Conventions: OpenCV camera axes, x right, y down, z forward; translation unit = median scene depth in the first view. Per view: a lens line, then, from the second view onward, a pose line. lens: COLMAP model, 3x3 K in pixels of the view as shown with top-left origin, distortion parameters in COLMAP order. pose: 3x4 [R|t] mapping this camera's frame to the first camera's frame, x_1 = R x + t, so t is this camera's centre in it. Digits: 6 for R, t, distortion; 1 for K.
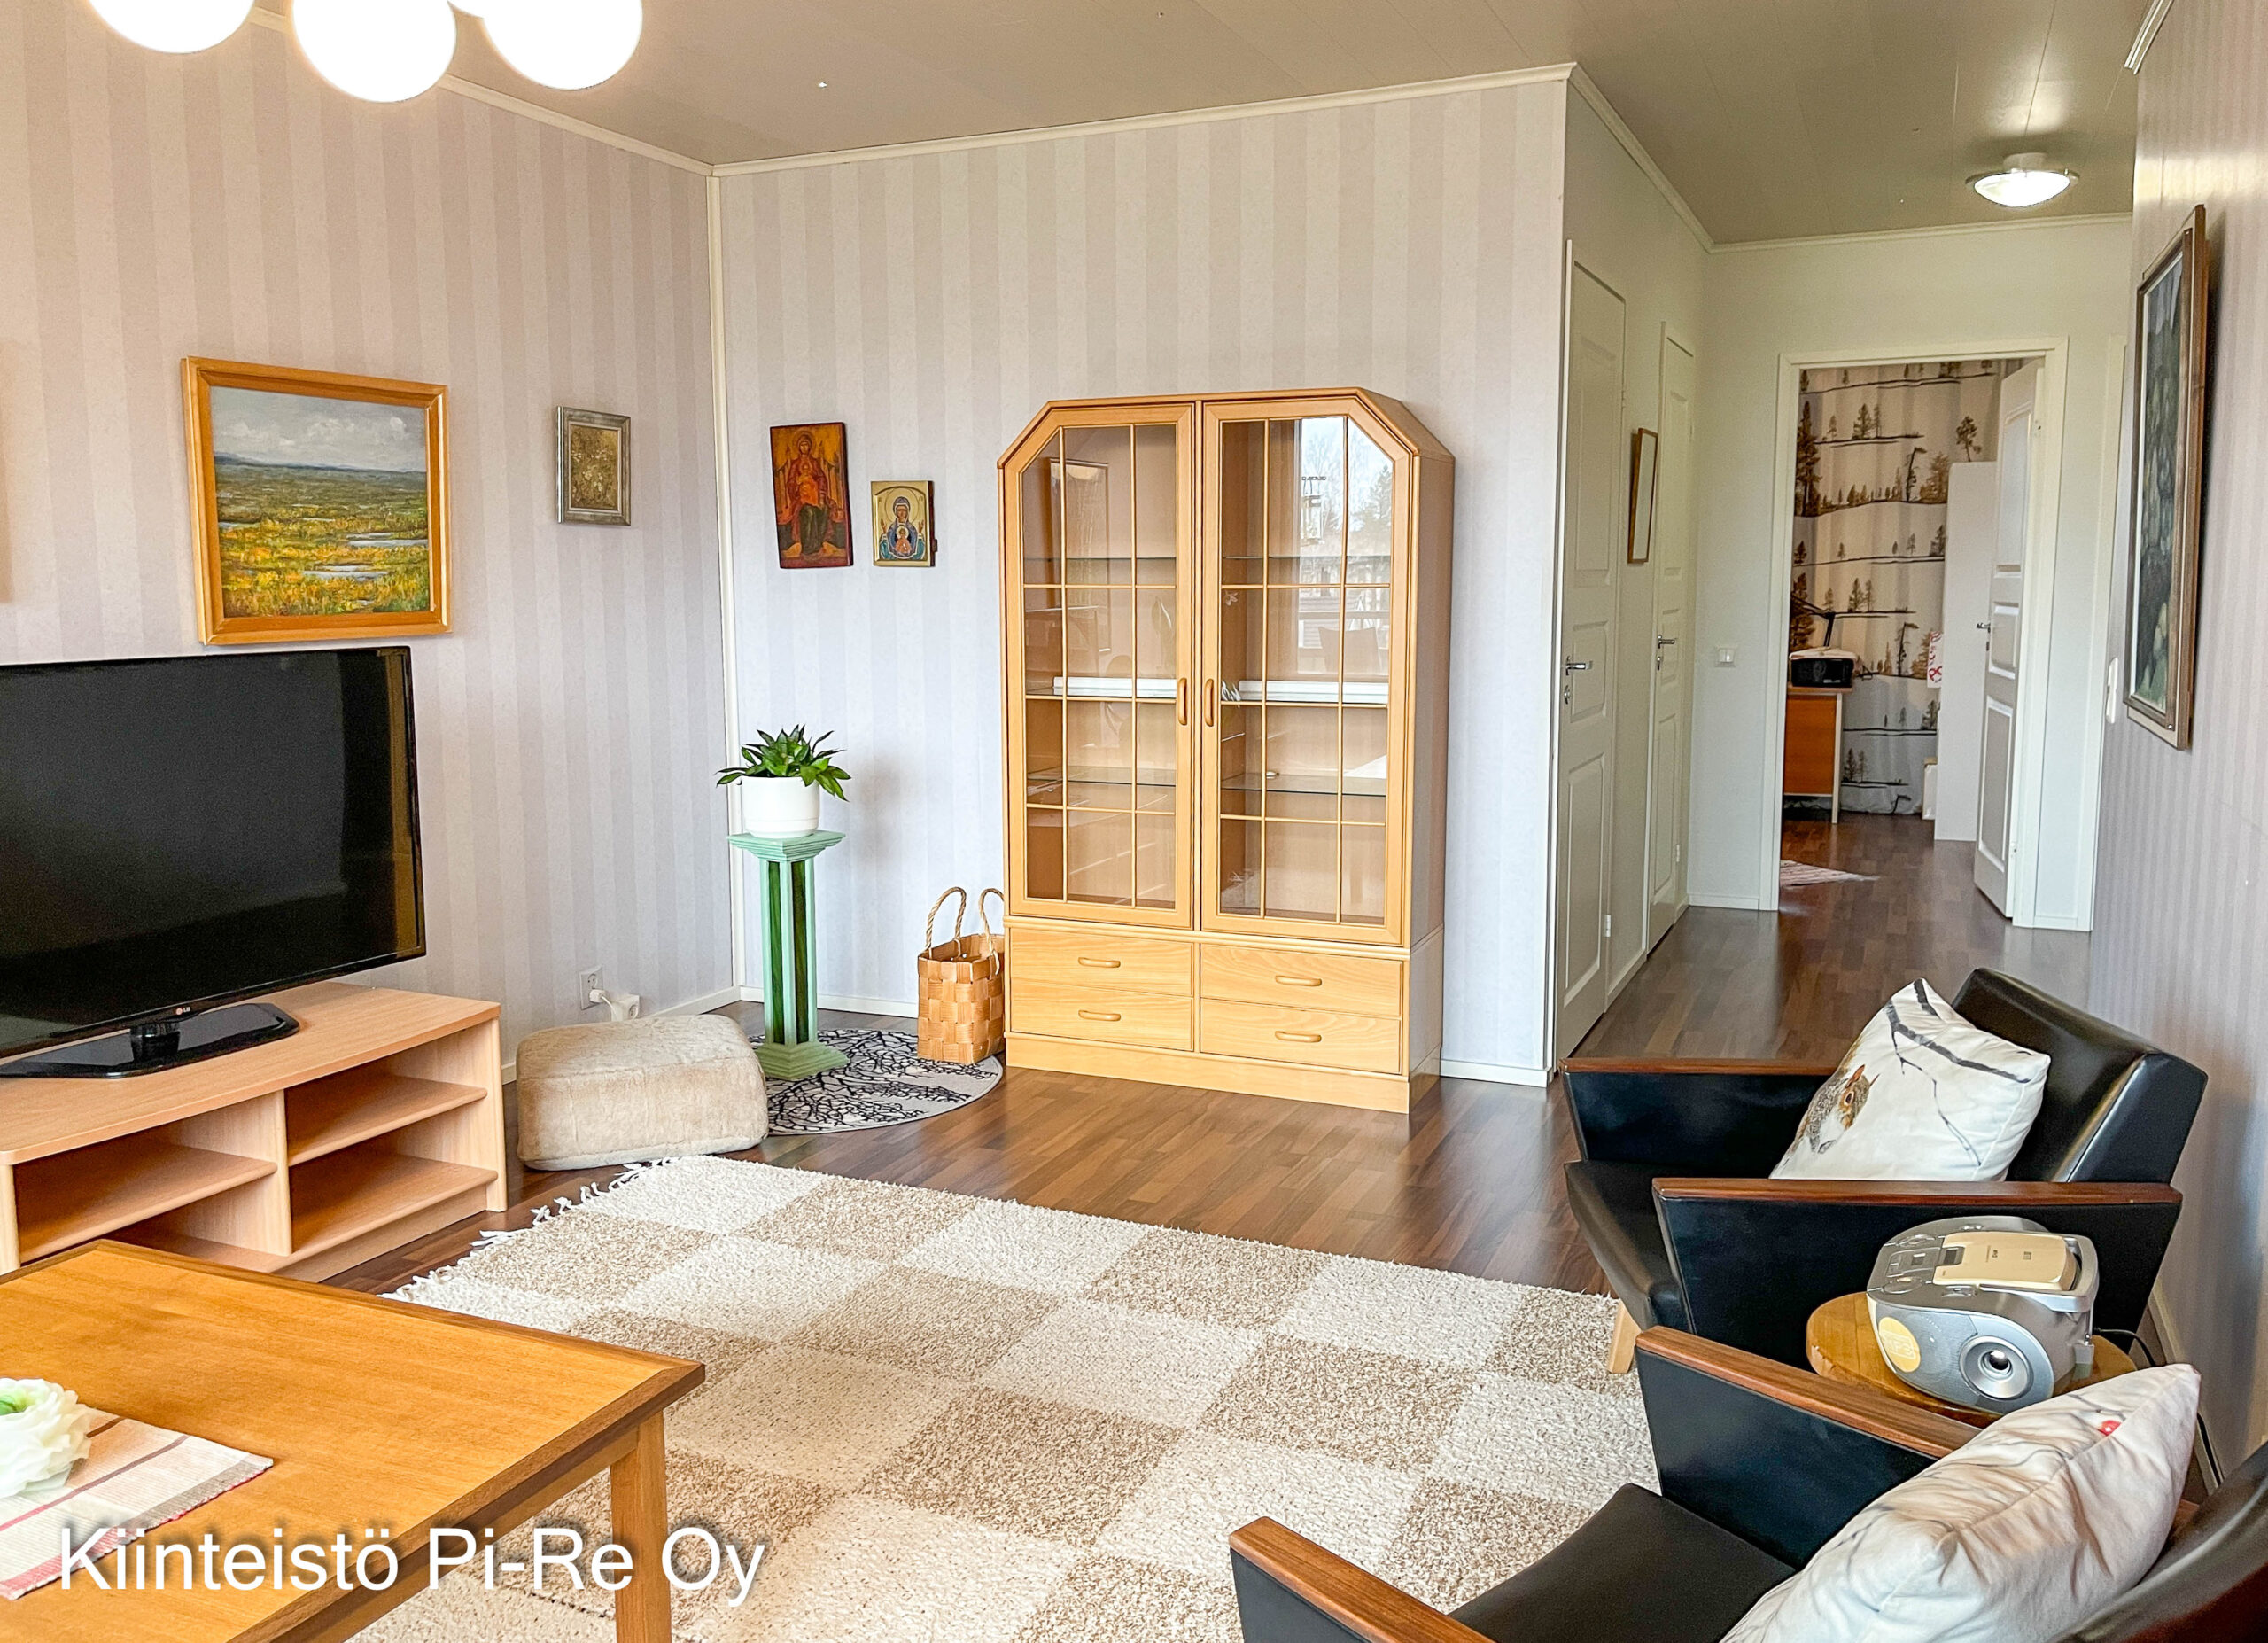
lens RADIAL K [[1766.5, 0, 1119.7], [0, 1766.5, 805.9], [0, 0, 1]] dist [0.061402, -0.071251]
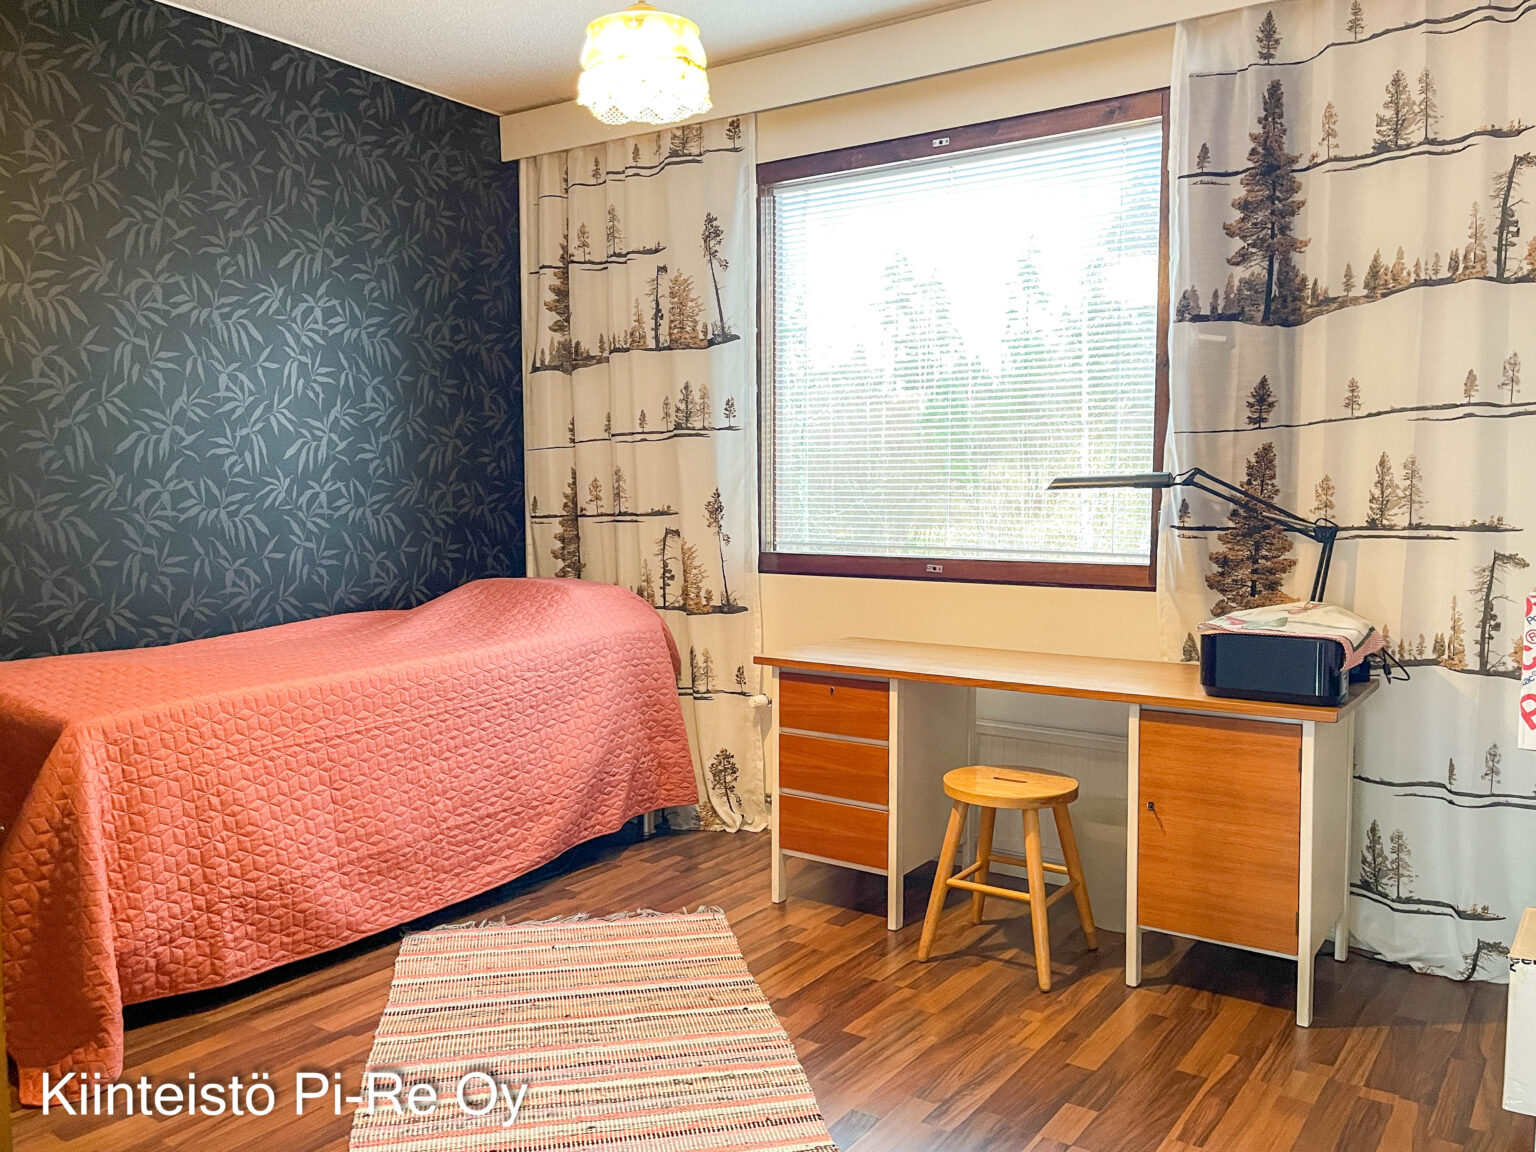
lens RADIAL K [[1196.4, 0, 775.6], [0, 1196.4, 584.1], [0, 0, 1]] dist [0.074770, -0.104233]
pose [[0.981032, 0.021936, -0.192599, 0.321968], [-0.030811, 0.998591, -0.043206, -0.076249], [0.191380, 0.048321, 0.980326, 0.669167]]
